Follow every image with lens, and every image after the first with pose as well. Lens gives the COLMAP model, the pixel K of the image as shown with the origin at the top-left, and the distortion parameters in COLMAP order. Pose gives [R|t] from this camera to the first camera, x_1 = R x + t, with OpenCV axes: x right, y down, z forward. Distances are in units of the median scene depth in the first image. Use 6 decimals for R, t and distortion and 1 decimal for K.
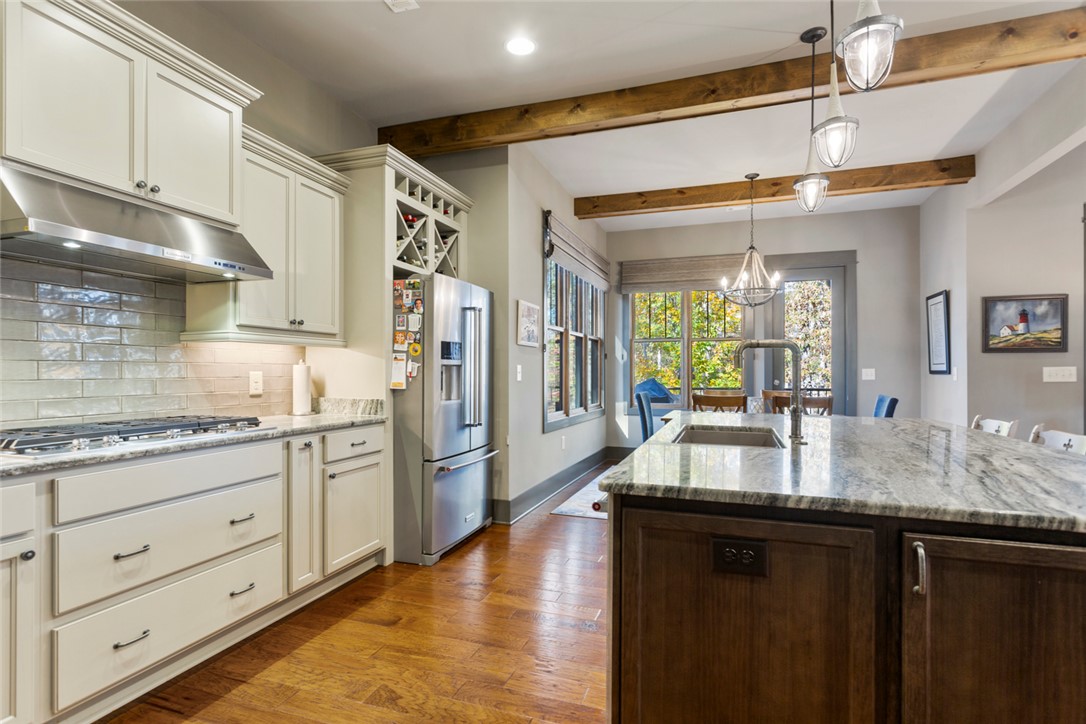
lens RADIAL K [[548.1, 0, 537.2], [0, 548.1, 365.6], [0, 0, 1]] dist [0.001942, 0.001280]
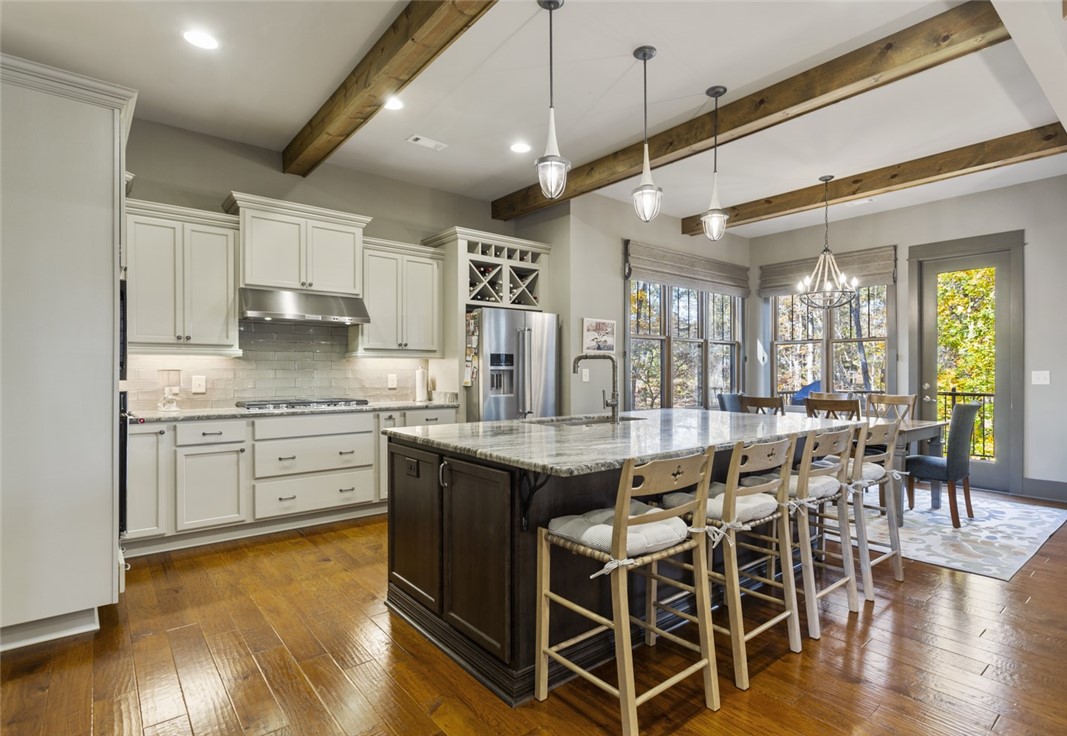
lens RADIAL K [[542.9, 0, 533.5], [0, 542.9, 368.0], [0, 0, 1]] dist [0.002297, -0.000573]
pose [[0.854023, -0.003863, -0.520221, 0.642145], [0.005632, 0.999982, 0.001820, -0.008112], [0.520205, -0.004484, 0.854030, -0.173351]]
